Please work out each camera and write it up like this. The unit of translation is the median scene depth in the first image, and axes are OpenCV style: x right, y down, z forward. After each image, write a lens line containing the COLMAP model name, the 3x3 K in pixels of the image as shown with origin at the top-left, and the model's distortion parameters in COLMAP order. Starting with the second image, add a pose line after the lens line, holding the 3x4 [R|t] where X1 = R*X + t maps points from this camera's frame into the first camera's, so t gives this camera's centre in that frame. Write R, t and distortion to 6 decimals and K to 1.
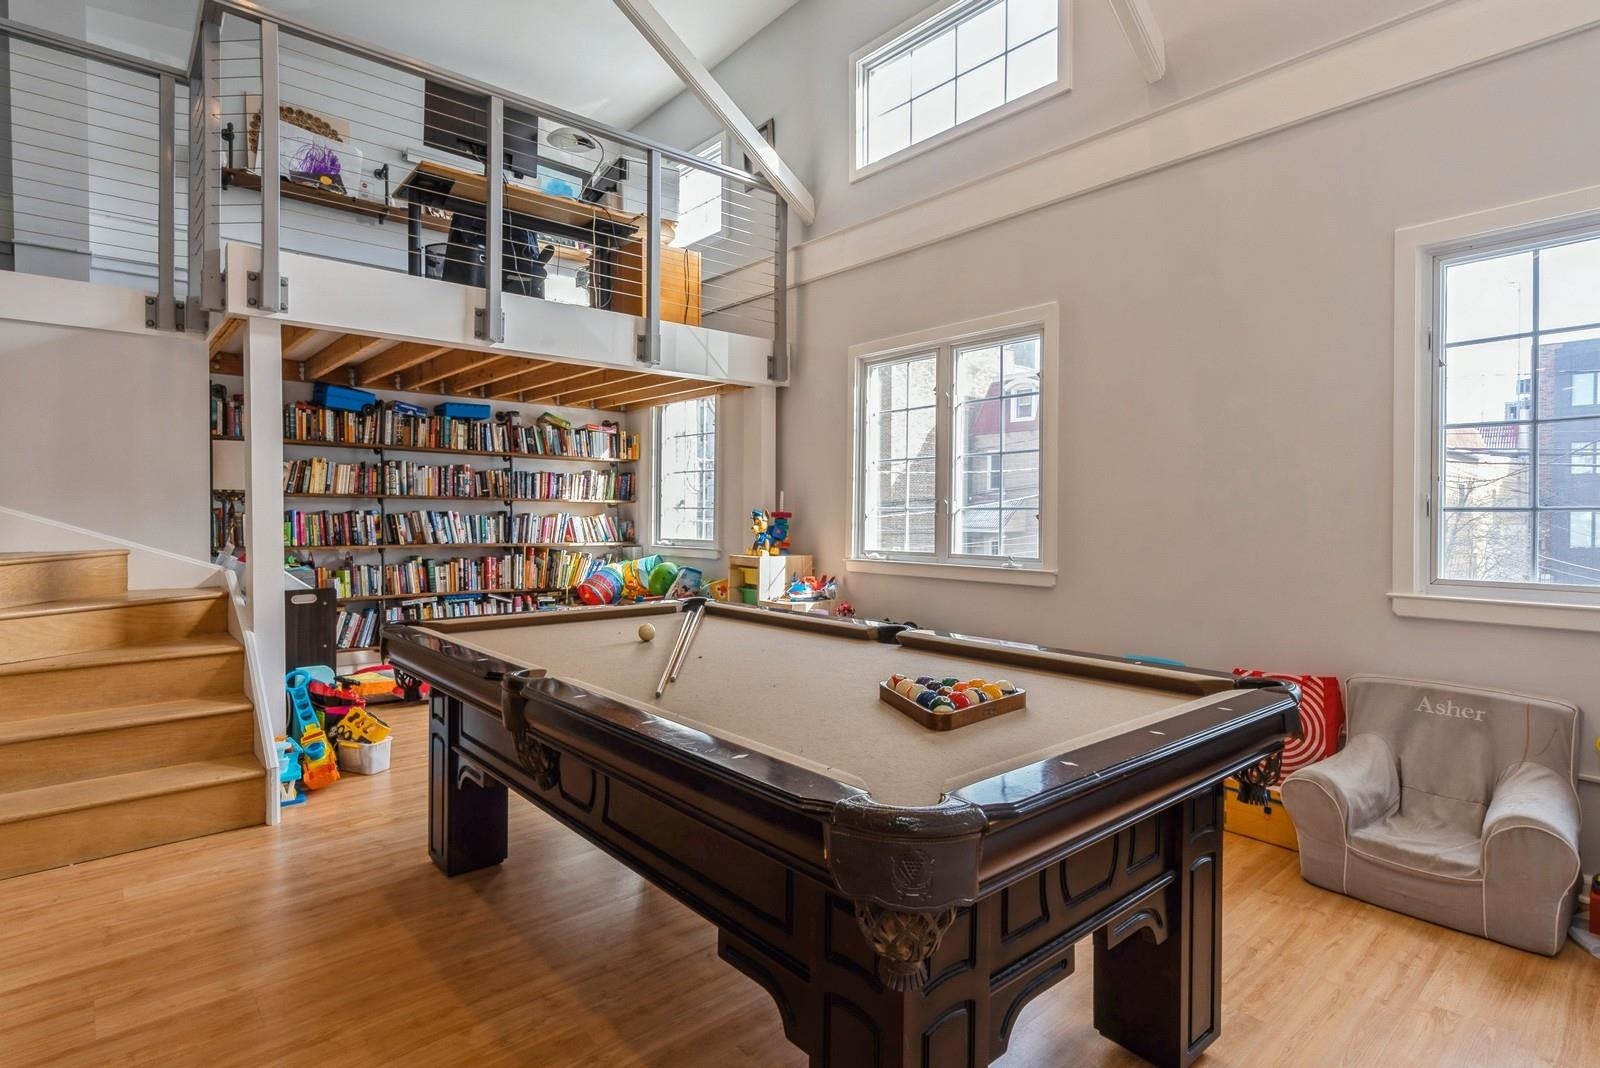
lens RADIAL K [[830.5, 0, 800.0], [0, 830.5, 534.0], [0, 0, 1]] dist [-0.001684, -0.000233]
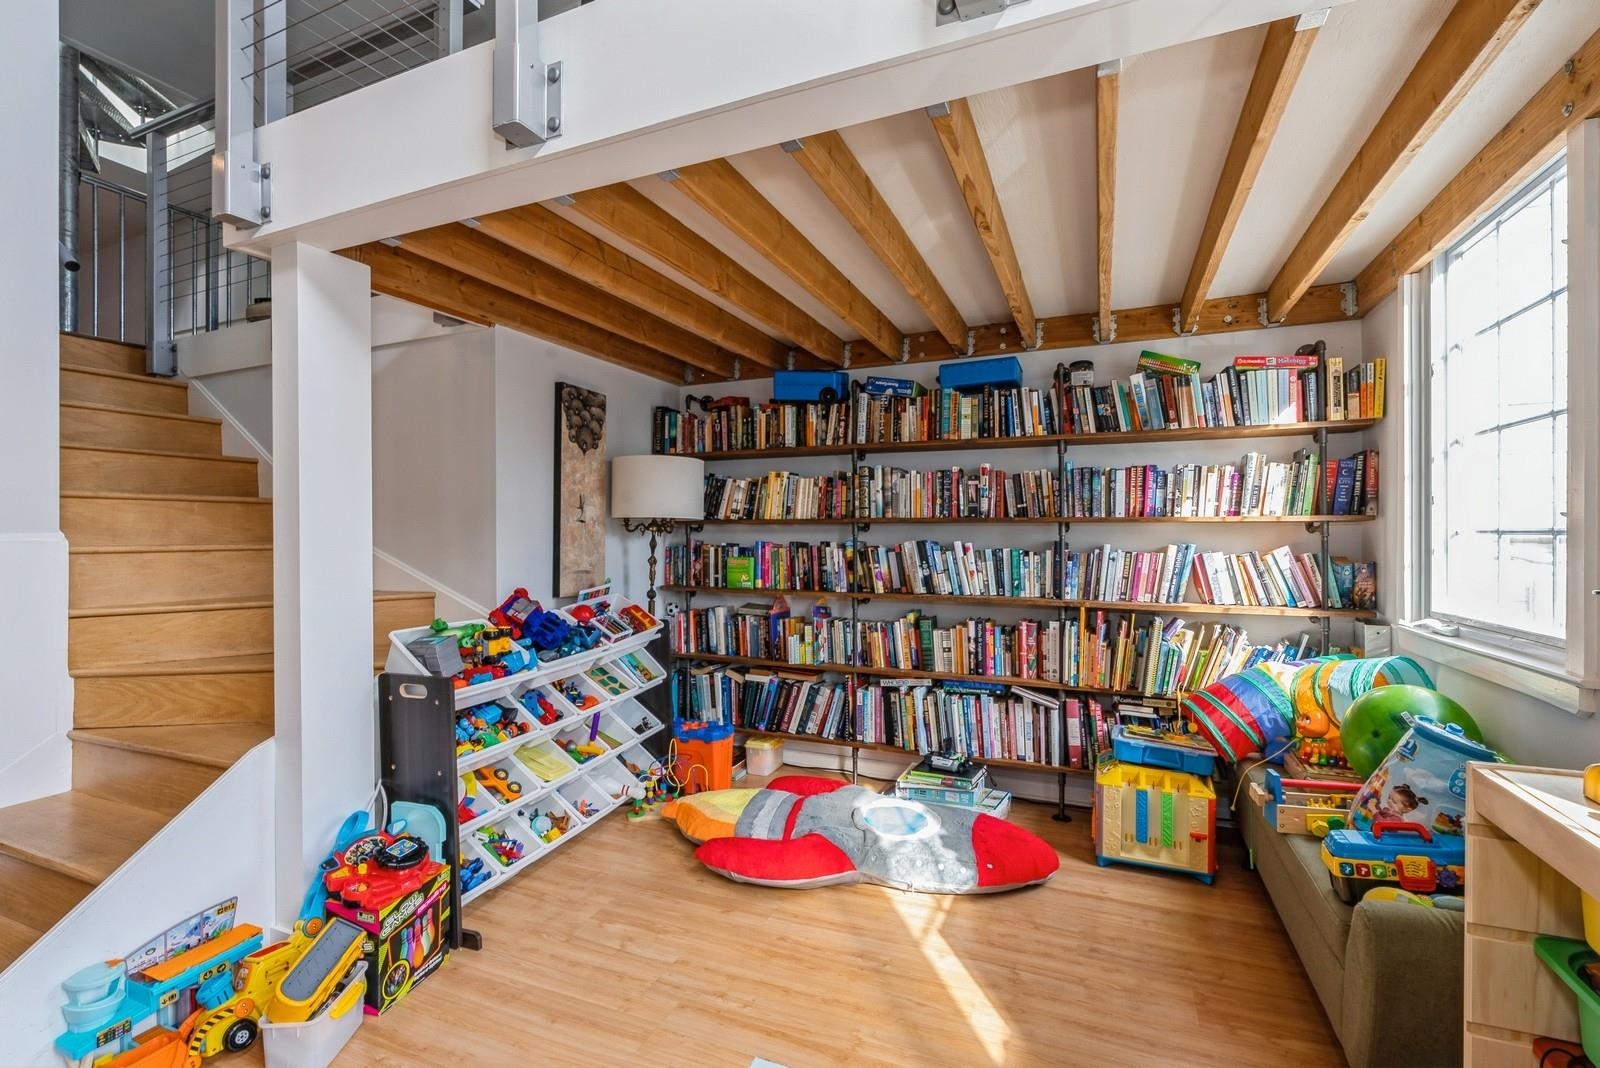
lens RADIAL K [[720.9, 0, 800.0], [0, 720.9, 534.0], [0, 0, 1]] dist [0.000531, 0.000021]
pose [[0.424531, -0.007581, -0.905382, 0.013003], [-0.016135, 0.999743, -0.015937, -0.024053], [0.905270, 0.021374, 0.424300, 0.696825]]
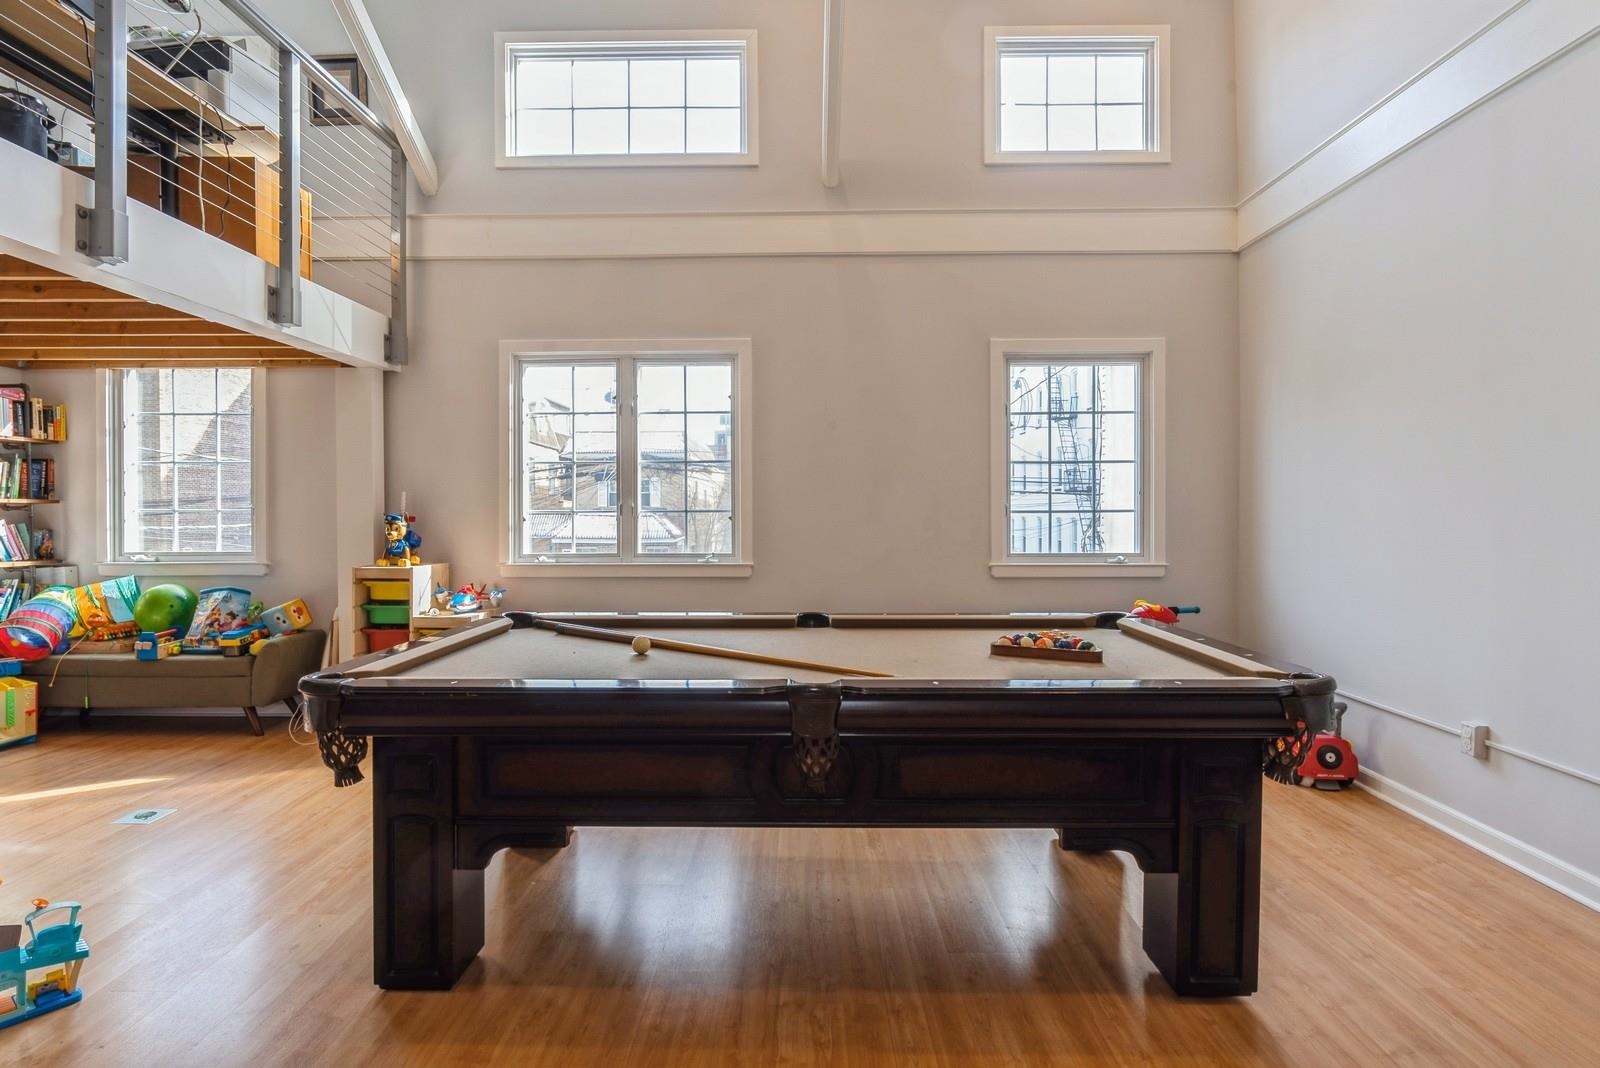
lens RADIAL K [[805.0, 0, 800.0], [0, 805.0, 534.0], [0, 0, 1]] dist [-0.006397, -0.000339]
pose [[0.670596, -0.023521, 0.741450, -0.336484], [0.023324, 0.999672, 0.010618, -0.005390], [-0.741456, 0.010174, 0.670924, 0.112323]]
